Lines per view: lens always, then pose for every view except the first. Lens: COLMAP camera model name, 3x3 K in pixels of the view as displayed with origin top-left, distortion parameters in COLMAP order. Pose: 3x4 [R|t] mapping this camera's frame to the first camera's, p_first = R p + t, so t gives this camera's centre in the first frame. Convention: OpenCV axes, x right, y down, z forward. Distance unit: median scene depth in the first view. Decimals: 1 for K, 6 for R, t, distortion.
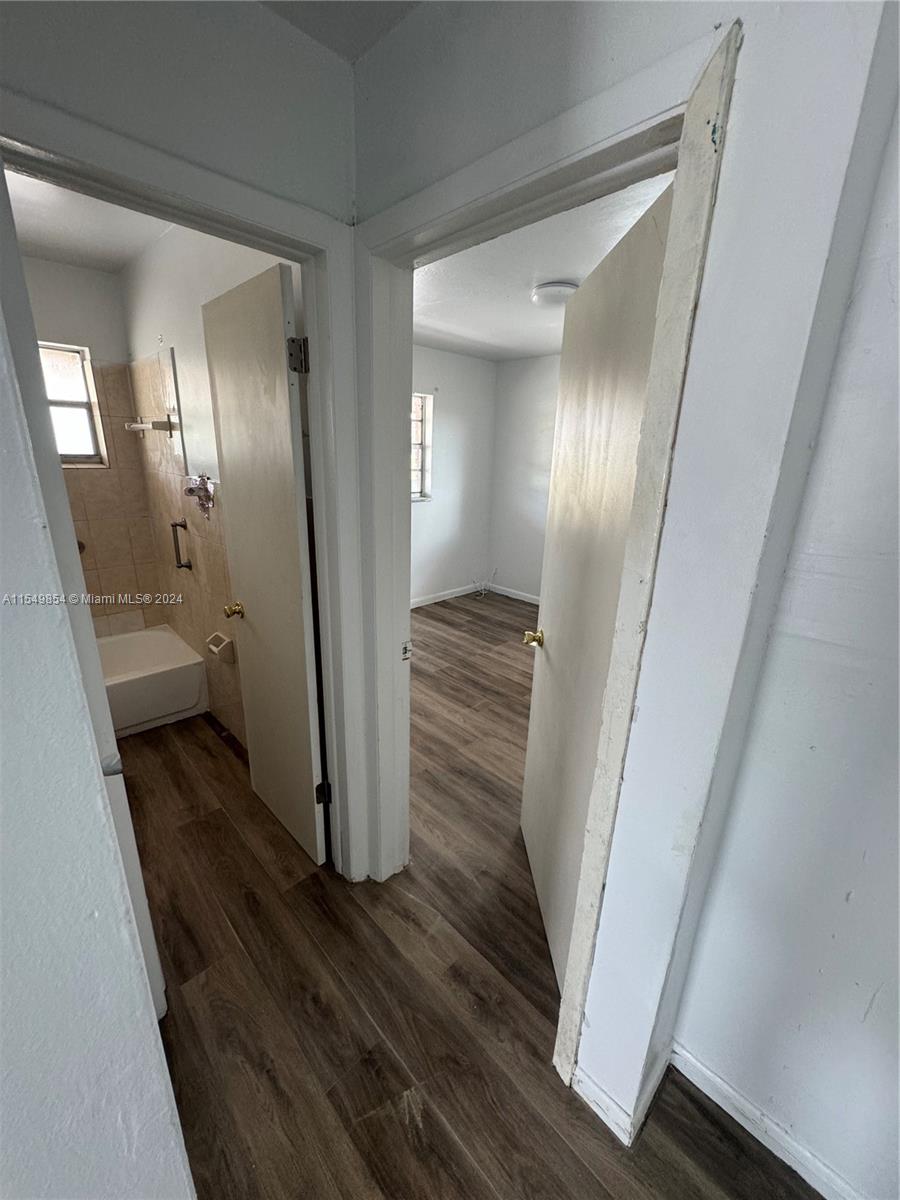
lens RADIAL K [[478.9, 0, 453.8], [0, 478.9, 604.6], [0, 0, 1]] dist [-0.000049, -0.000001]
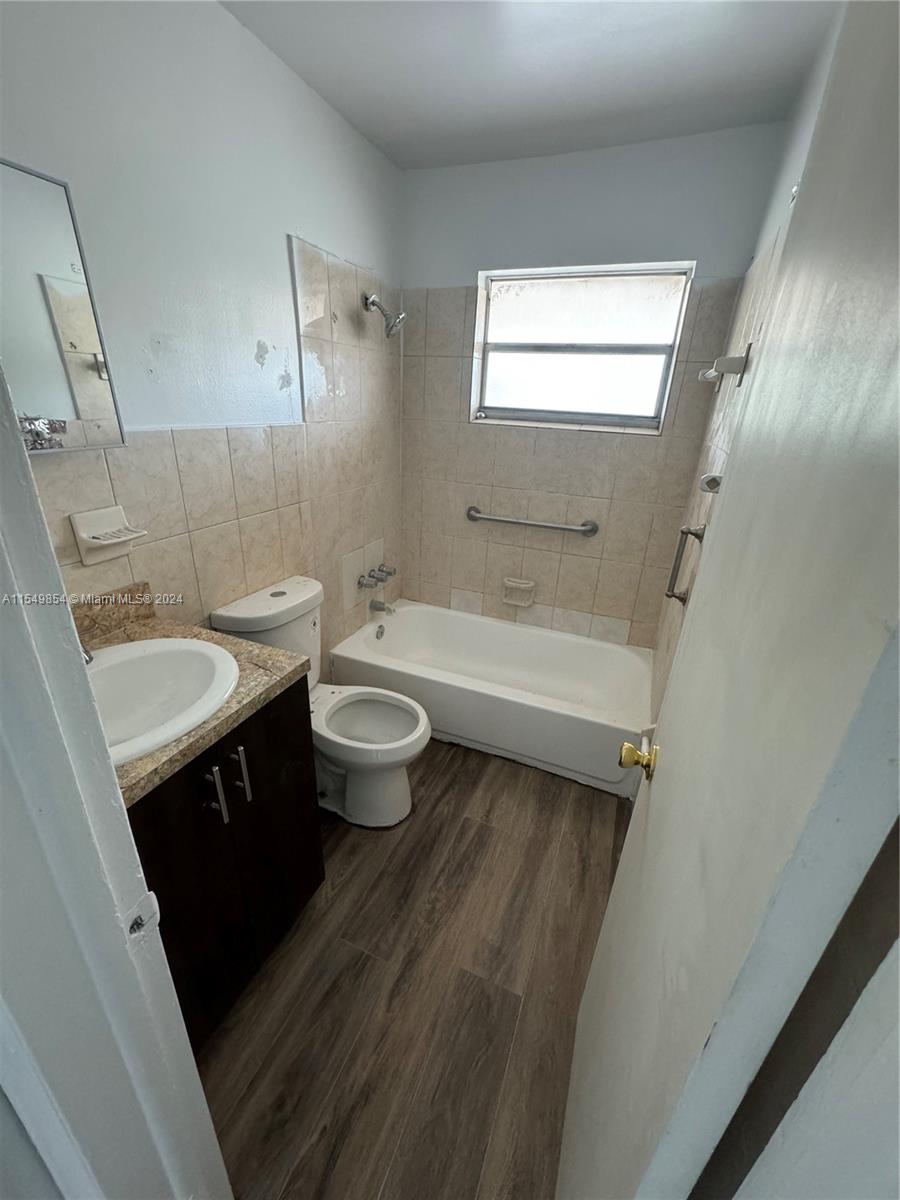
lens RADIAL K [[478.9, 0, 453.2], [0, 478.9, 598.2], [0, 0, 1]] dist [-0.000049, -0.000001]
pose [[0.399044, 0.338599, -0.852124, -0.138618], [-0.307406, 0.924941, 0.223576, -0.125534], [0.863866, 0.172731, 0.473180, 0.438173]]
